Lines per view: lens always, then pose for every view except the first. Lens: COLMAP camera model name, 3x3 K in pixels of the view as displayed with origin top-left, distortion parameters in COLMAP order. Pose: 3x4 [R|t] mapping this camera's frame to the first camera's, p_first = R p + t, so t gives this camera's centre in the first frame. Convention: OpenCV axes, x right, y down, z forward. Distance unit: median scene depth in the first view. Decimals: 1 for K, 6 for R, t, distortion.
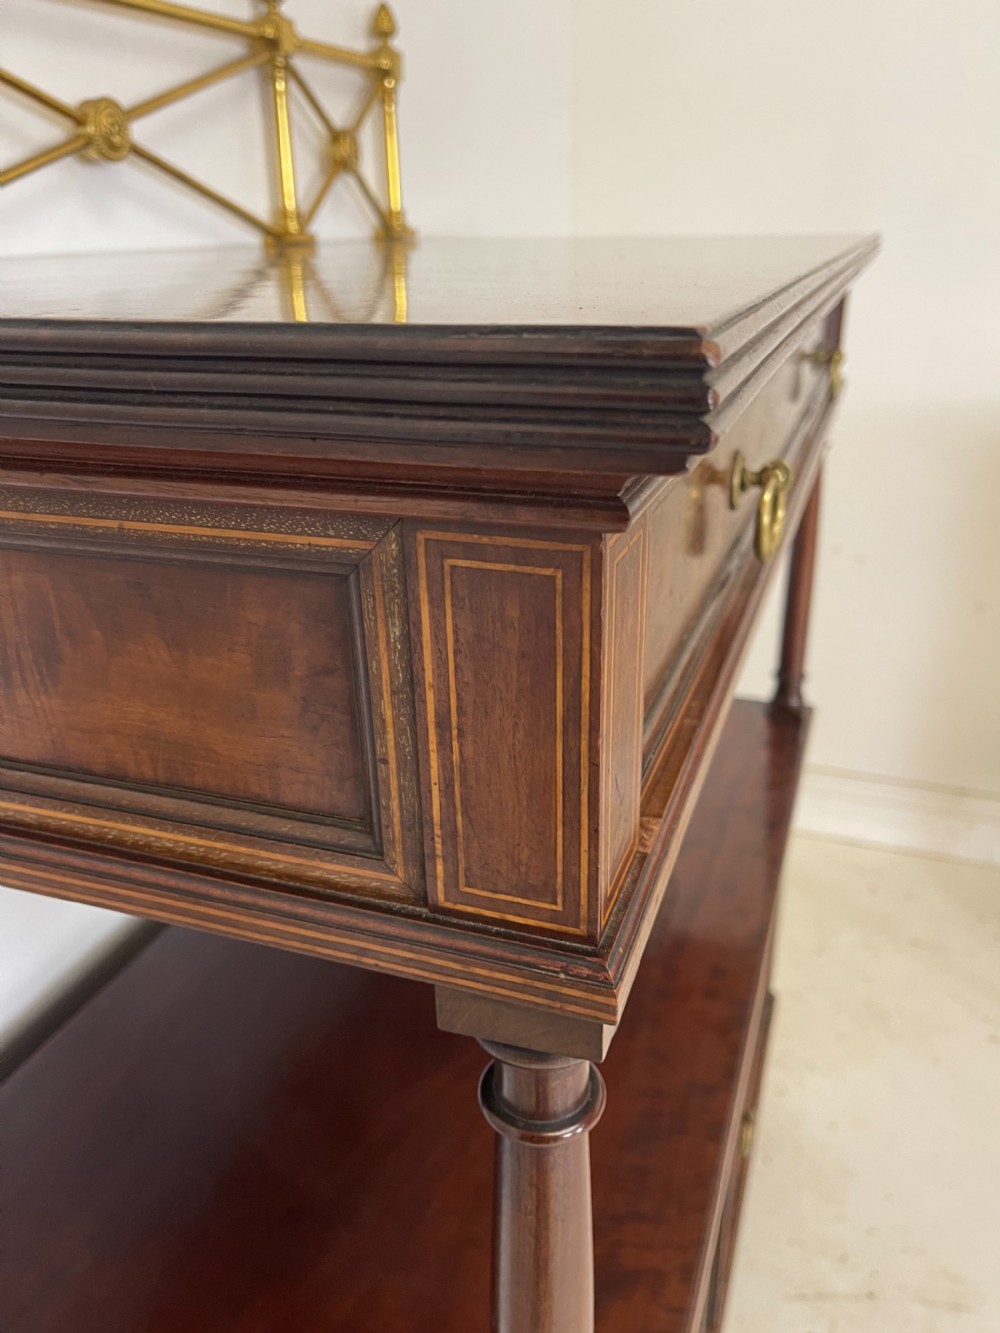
lens RADIAL K [[1009.9, 0, 493.8], [0, 1009.9, 670.2], [0, 0, 1]] dist [0.044930, -0.058000]
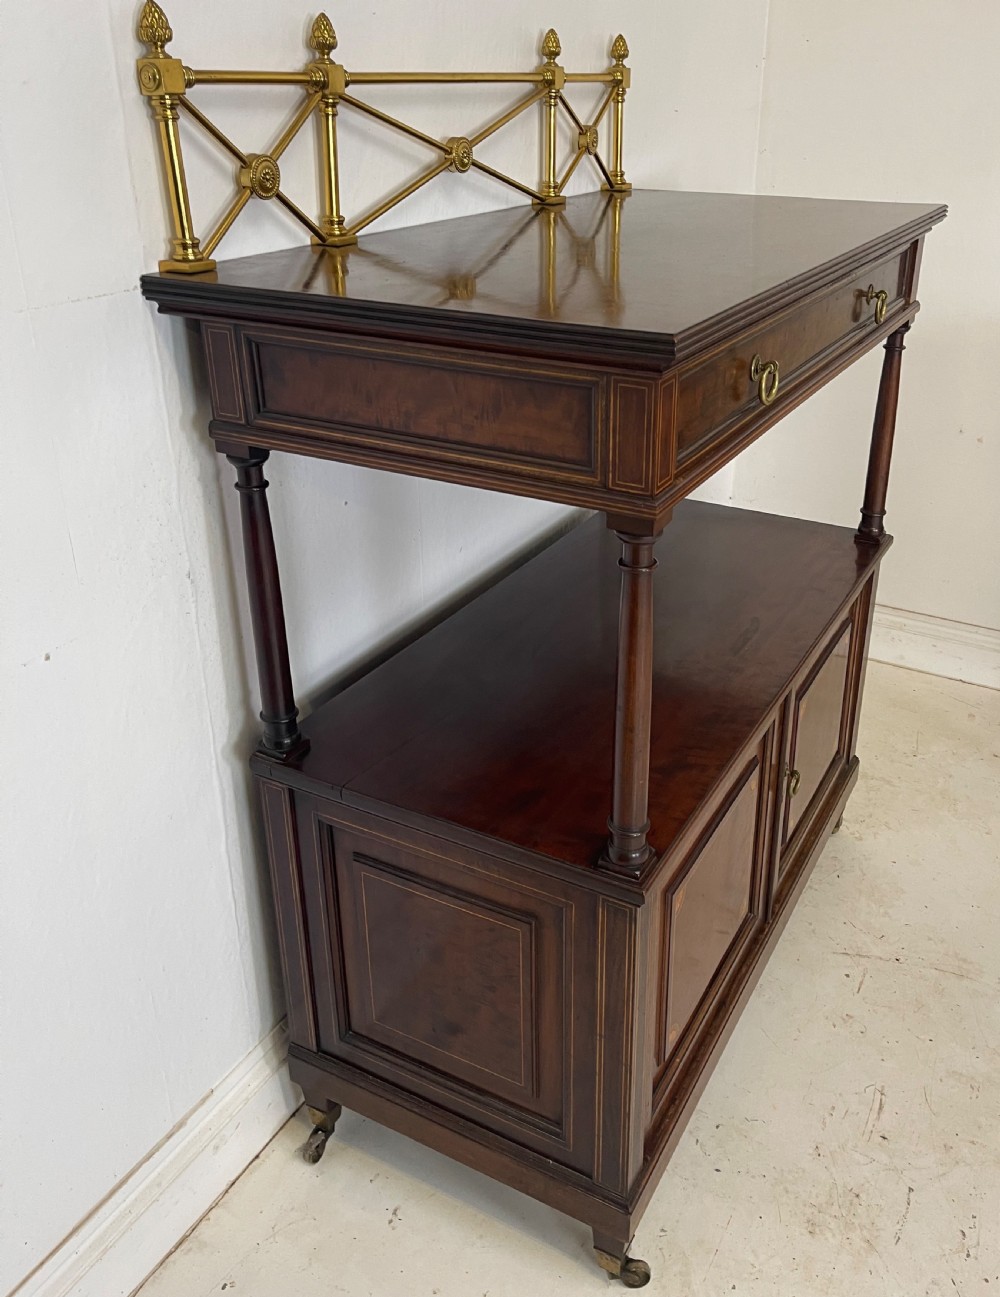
lens RADIAL K [[1114.8, 0, 536.9], [0, 1114.8, 592.3], [0, 0, 1]] dist [0.029409, -0.008372]
pose [[0.987458, 0.080350, -0.135904, 0.085056], [-0.076660, 0.996538, 0.032182, 0.168123], [0.138019, -0.021360, 0.990199, -0.966074]]
